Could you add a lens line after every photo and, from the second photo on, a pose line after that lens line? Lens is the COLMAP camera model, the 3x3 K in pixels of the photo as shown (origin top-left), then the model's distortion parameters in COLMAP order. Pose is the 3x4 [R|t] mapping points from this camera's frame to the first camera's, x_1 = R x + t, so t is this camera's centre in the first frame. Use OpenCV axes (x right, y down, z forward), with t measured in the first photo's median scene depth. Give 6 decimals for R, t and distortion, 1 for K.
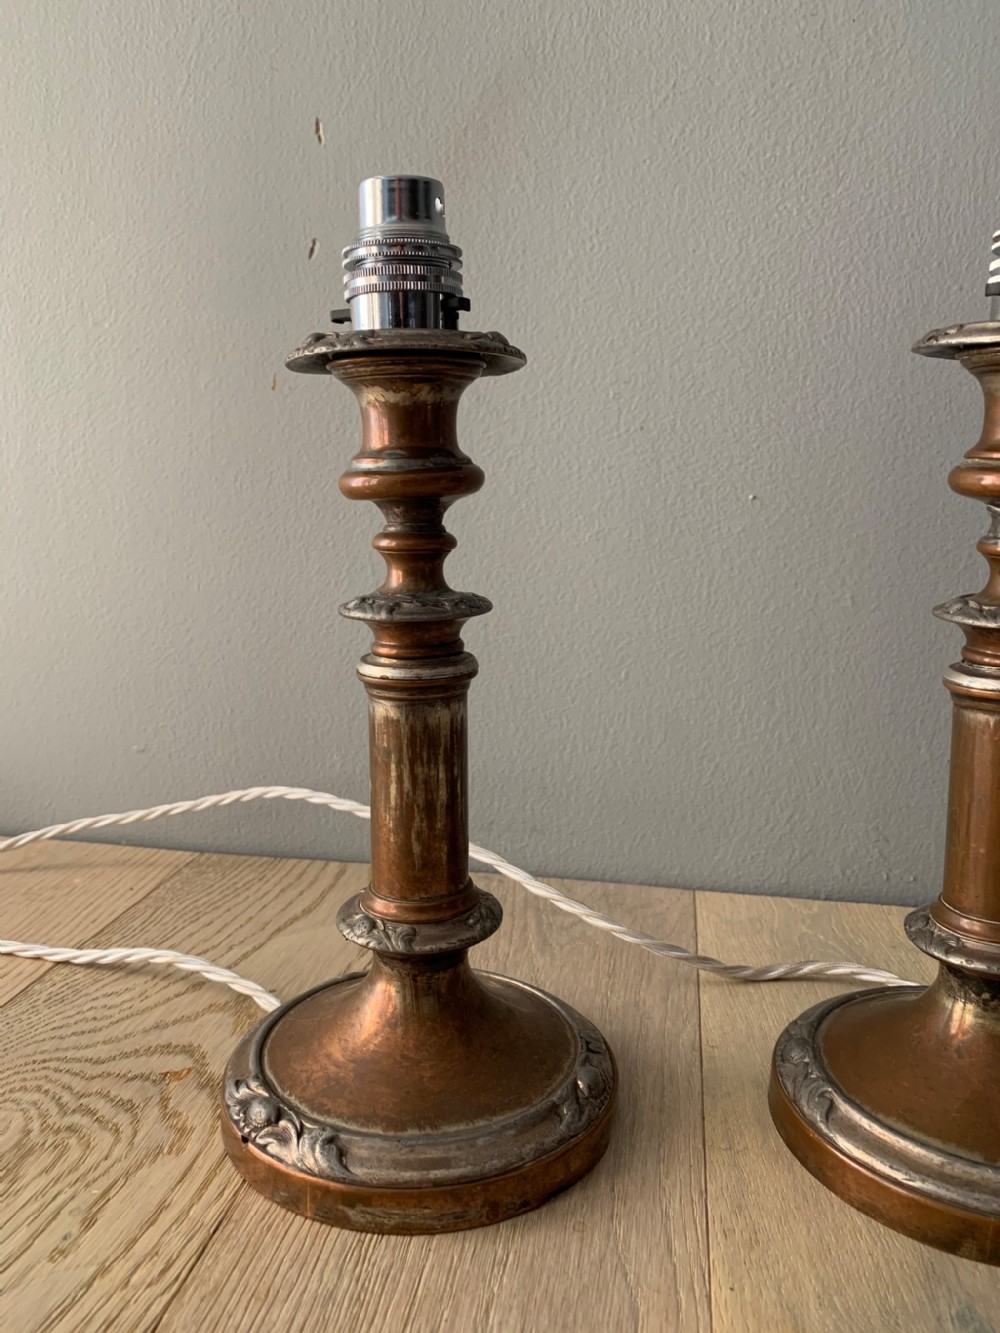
lens RADIAL K [[1038.6, 0, 503.1], [0, 1038.6, 660.8], [0, 0, 1]] dist [0.000674, -0.000278]
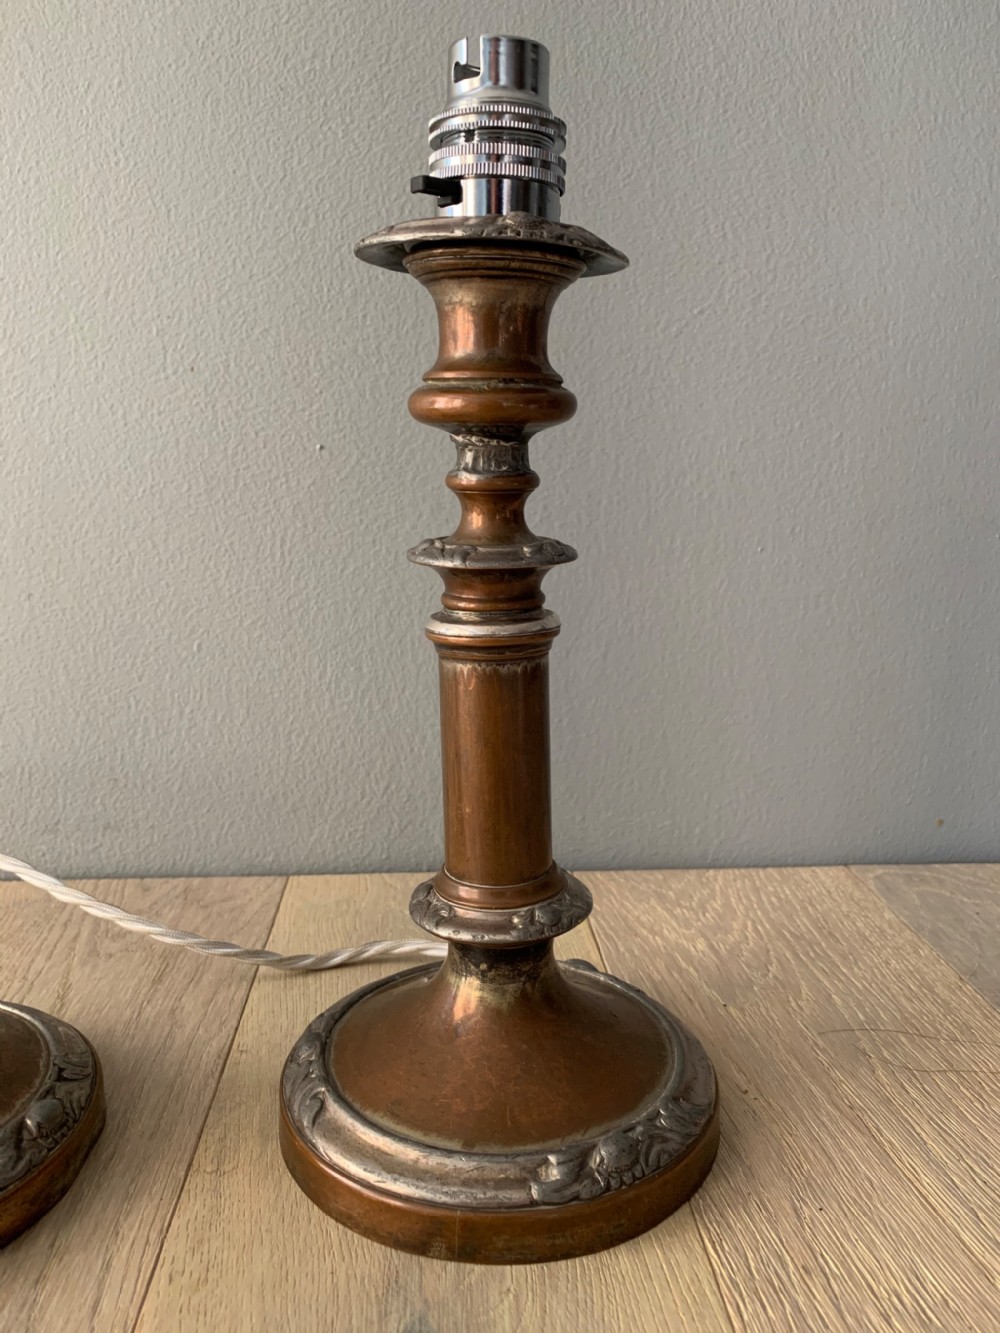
lens RADIAL K [[1042.4, 0, 504.1], [0, 1042.4, 663.7], [0, 0, 1]] dist [-0.006940, 0.007665]
pose [[0.972158, -0.048243, 0.229307, 0.205506], [0.043676, 0.998734, 0.024952, 0.021899], [-0.230220, -0.014242, 0.973034, 0.068553]]
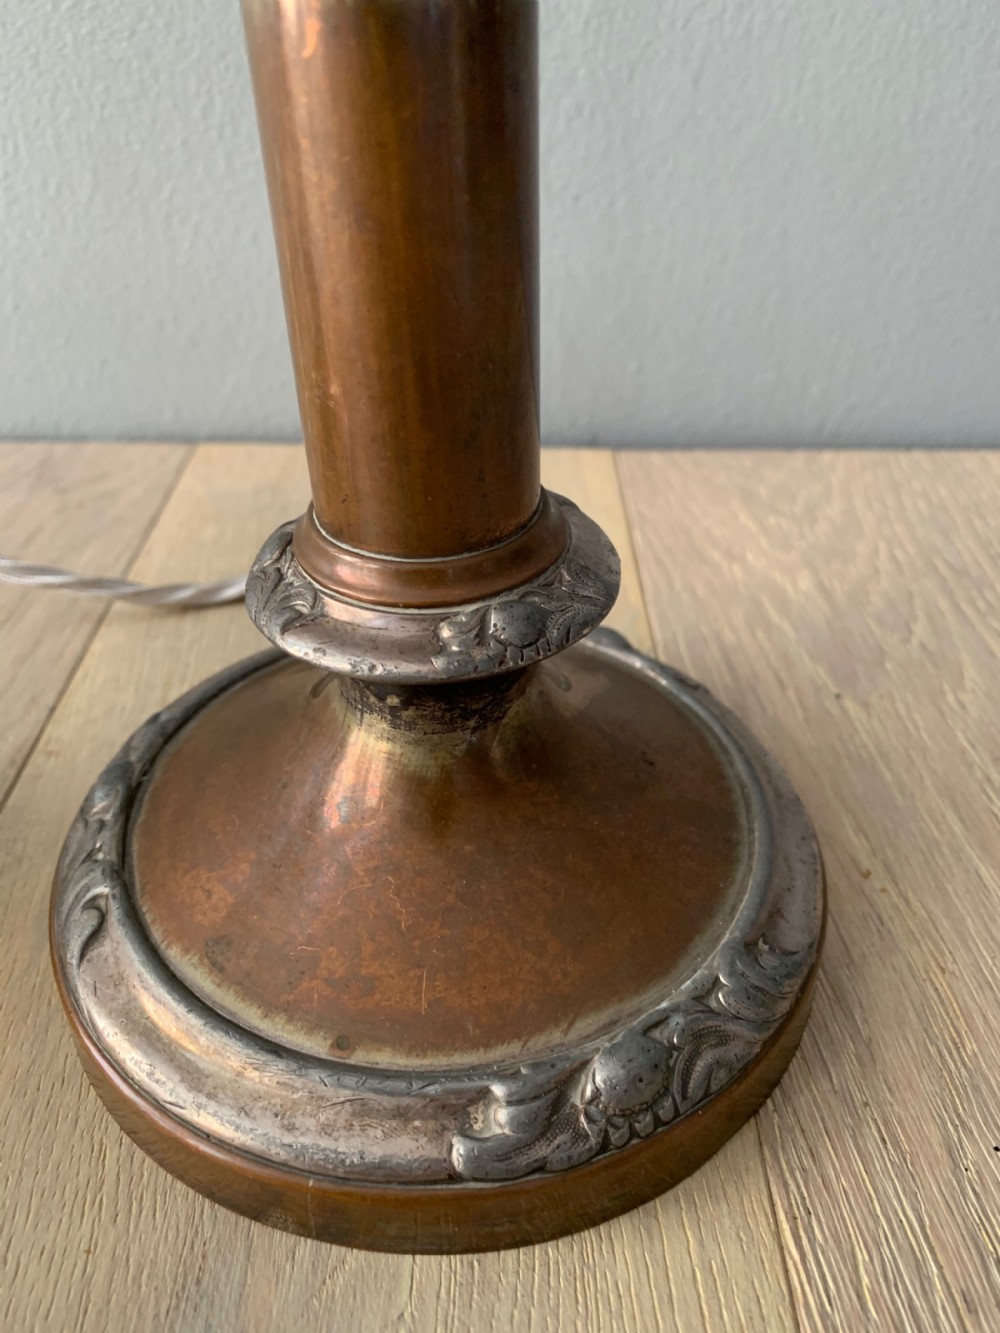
lens RADIAL K [[1063.1, 0, 500.0], [0, 1063.1, 666.5], [0, 0, 1]] dist [-0.010276, -0.006477]
pose [[0.986057, -0.102686, 0.130945, 0.328723], [0.032571, 0.890779, 0.453268, 0.069047], [-0.163188, -0.442683, 0.881704, 0.421584]]
